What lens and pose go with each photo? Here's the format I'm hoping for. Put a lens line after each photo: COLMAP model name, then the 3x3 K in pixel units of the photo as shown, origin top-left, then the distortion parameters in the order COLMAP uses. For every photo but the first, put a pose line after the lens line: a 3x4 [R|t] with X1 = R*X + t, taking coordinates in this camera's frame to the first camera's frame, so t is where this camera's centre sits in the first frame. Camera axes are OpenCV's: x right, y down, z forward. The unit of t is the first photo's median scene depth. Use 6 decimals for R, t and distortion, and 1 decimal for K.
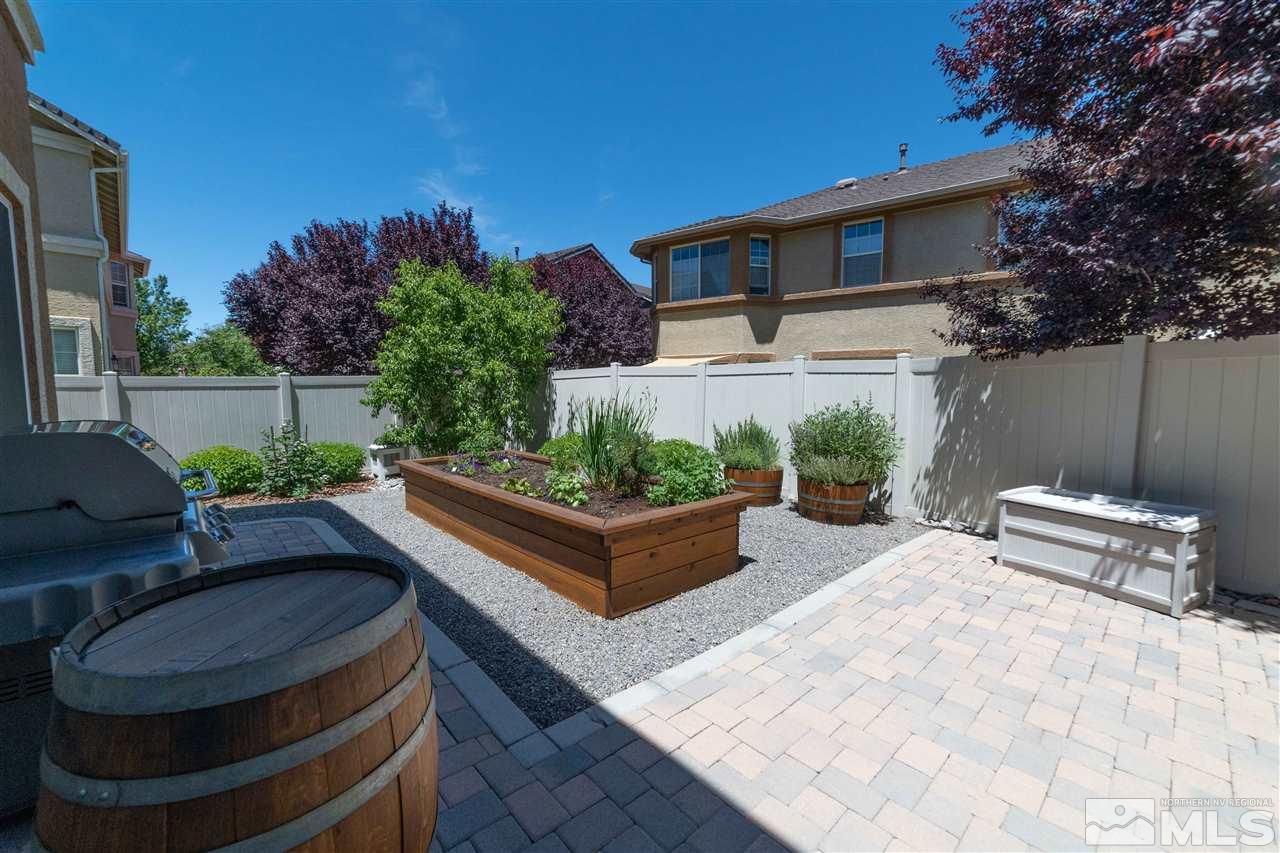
lens RADIAL K [[520.1, 0, 641.4], [0, 520.1, 429.1], [0, 0, 1]] dist [-0.006607, 0.000243]
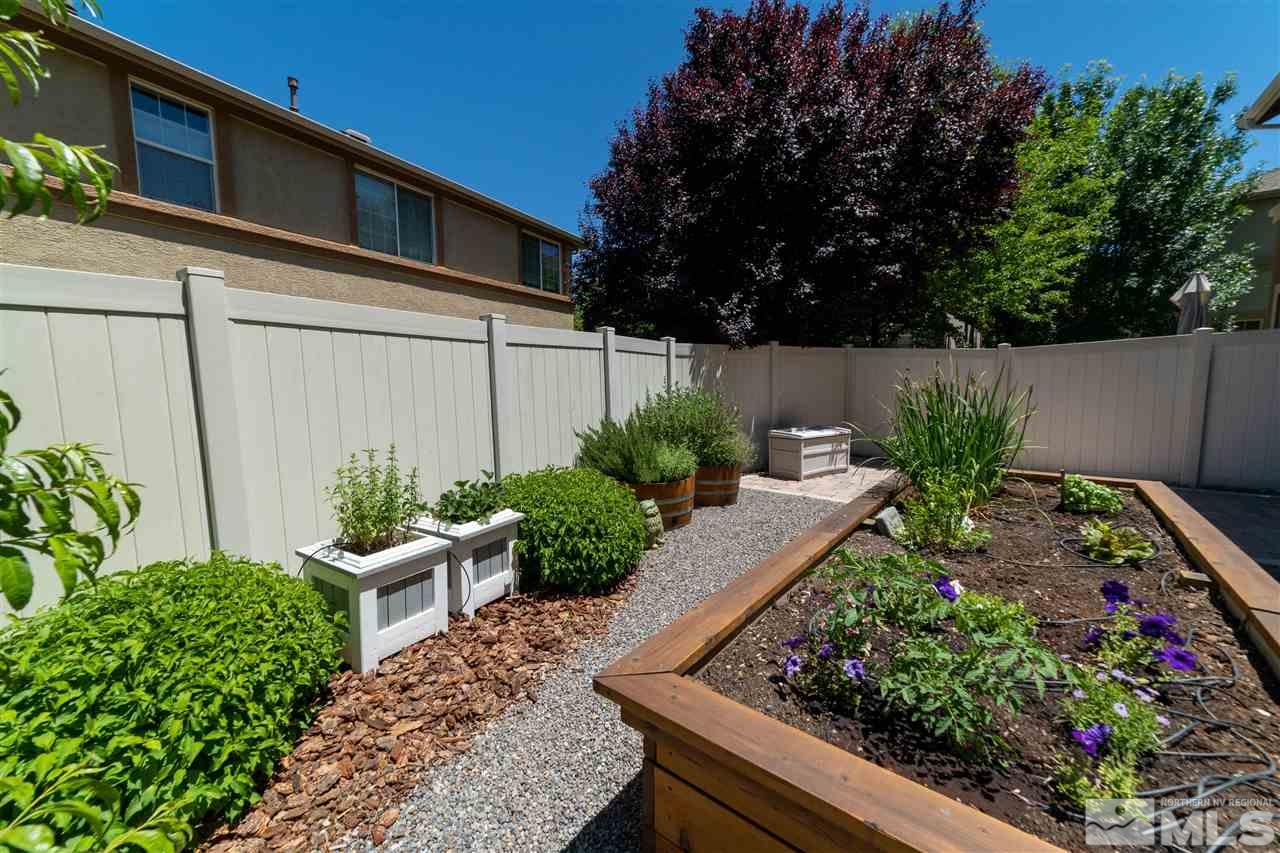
lens RADIAL K [[500.1, 0, 636.2], [0, 500.1, 426.8], [0, 0, 1]] dist [-0.006513, 0.000998]
pose [[-0.145285, -0.097363, 0.984588, -0.251551], [0.090916, 0.989622, 0.111276, -0.039745], [-0.985204, 0.105681, -0.134925, 0.604951]]
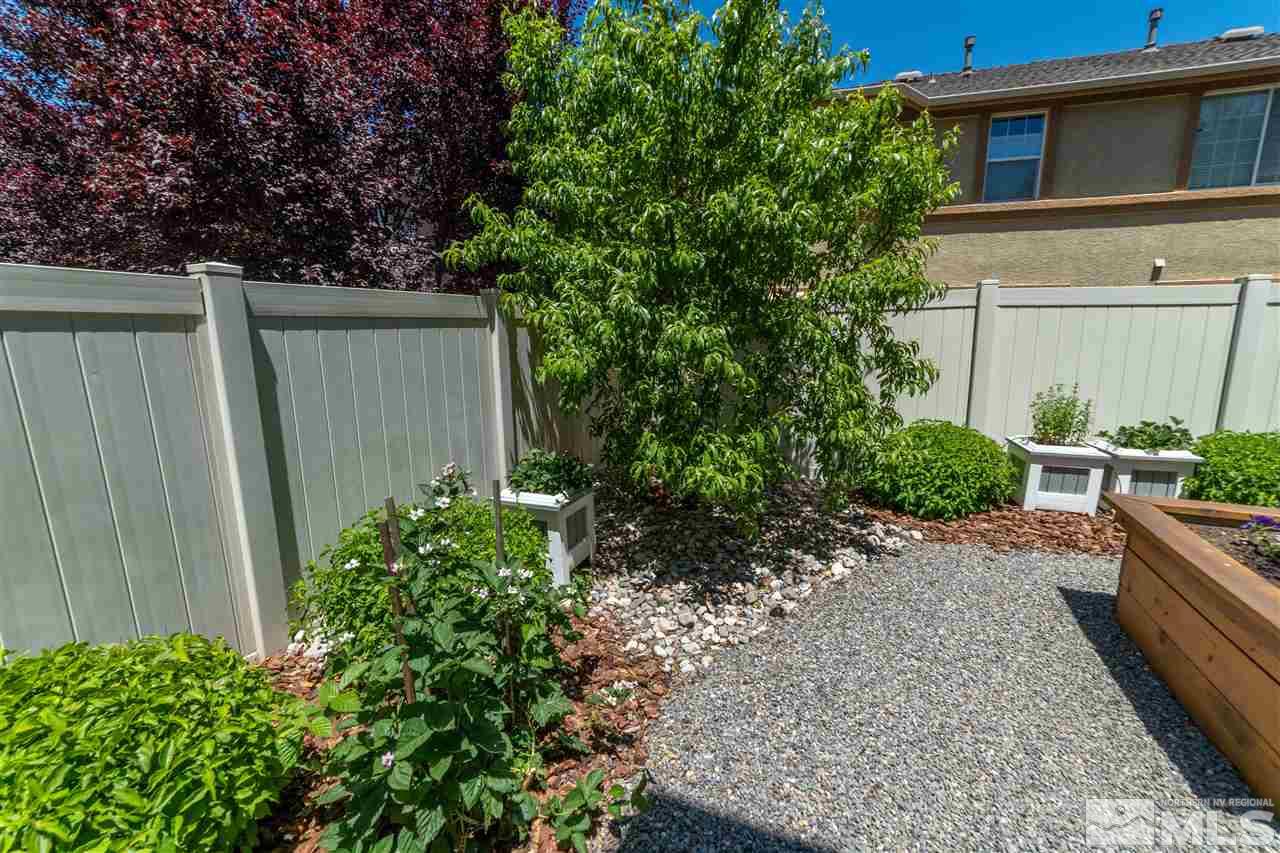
lens RADIAL K [[520.1, 0, 632.1], [0, 520.1, 430.6], [0, 0, 1]] dist [-0.006607, 0.000243]
pose [[0.930544, -0.068833, 0.359651, -0.415547], [0.036690, 0.994757, 0.095457, -0.030508], [-0.364336, -0.075631, 0.928191, 0.475458]]
